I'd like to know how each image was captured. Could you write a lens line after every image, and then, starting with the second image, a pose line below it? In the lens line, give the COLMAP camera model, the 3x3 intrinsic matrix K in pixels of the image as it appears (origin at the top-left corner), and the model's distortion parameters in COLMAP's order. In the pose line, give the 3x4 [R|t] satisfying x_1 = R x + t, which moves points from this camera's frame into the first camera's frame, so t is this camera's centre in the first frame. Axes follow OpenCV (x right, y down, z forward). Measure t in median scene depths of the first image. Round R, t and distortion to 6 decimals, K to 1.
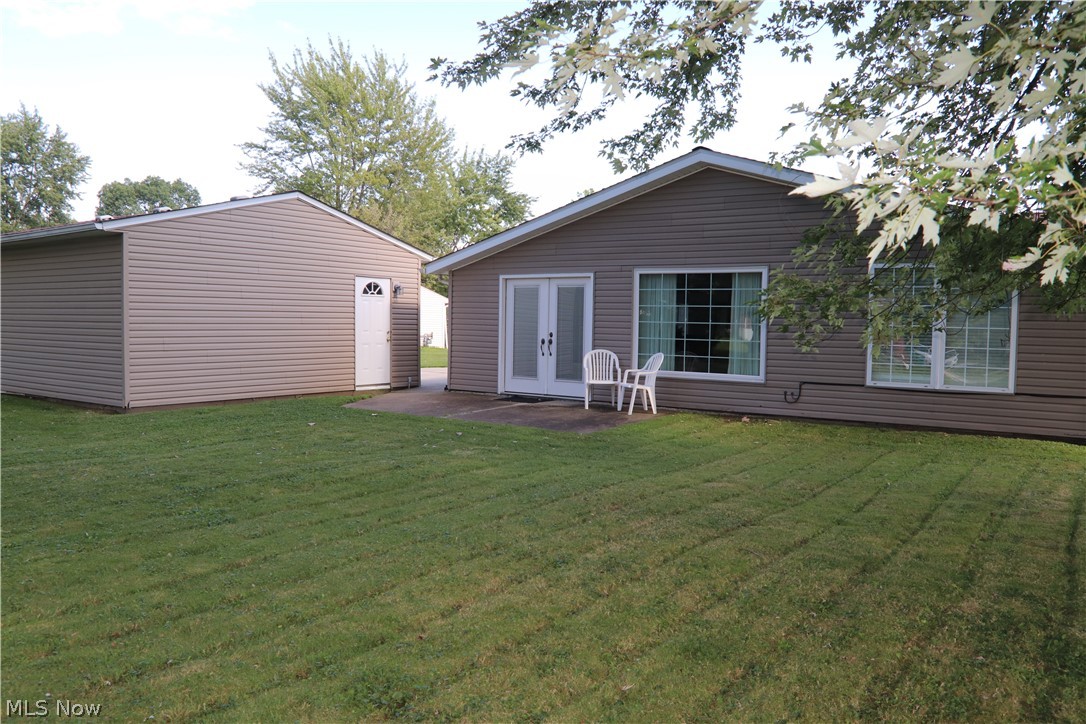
lens RADIAL K [[842.0, 0, 557.3], [0, 842.0, 358.8], [0, 0, 1]] dist [-0.118795, 0.116564]
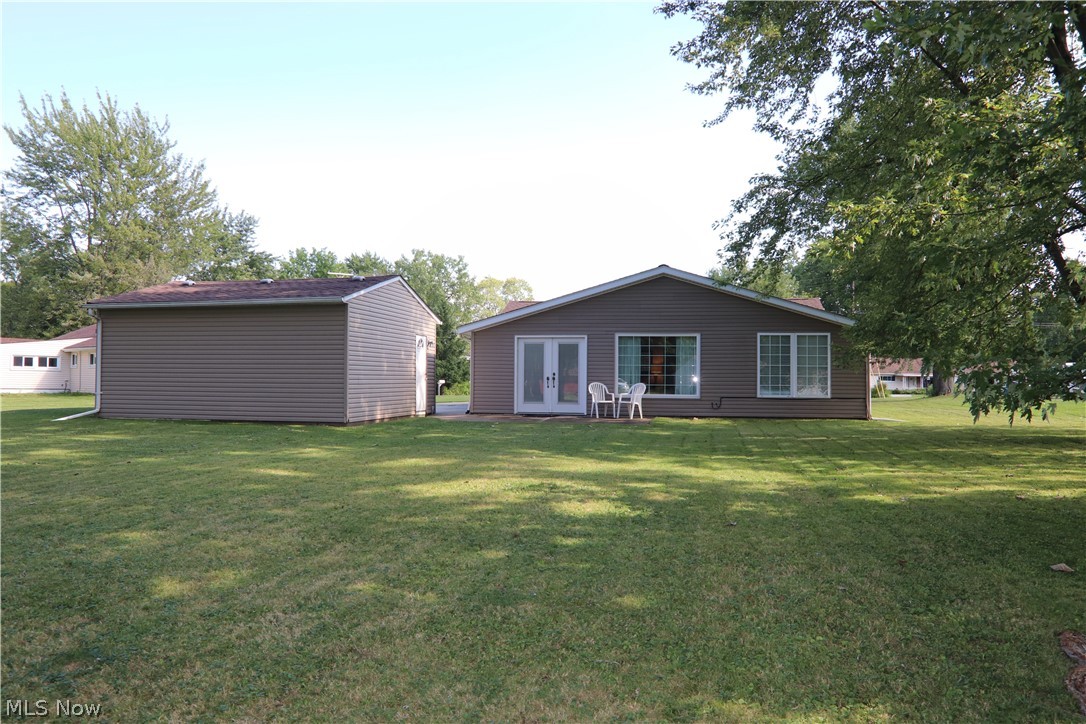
lens RADIAL K [[842.0, 0, 557.3], [0, 842.0, 358.8], [0, 0, 1]] dist [-0.118795, 0.116564]
pose [[0.907733, 0.001773, 0.419545, -0.653278], [0.025627, 0.997890, -0.059664, 0.036338], [-0.418766, 0.064910, 0.905771, -0.416270]]
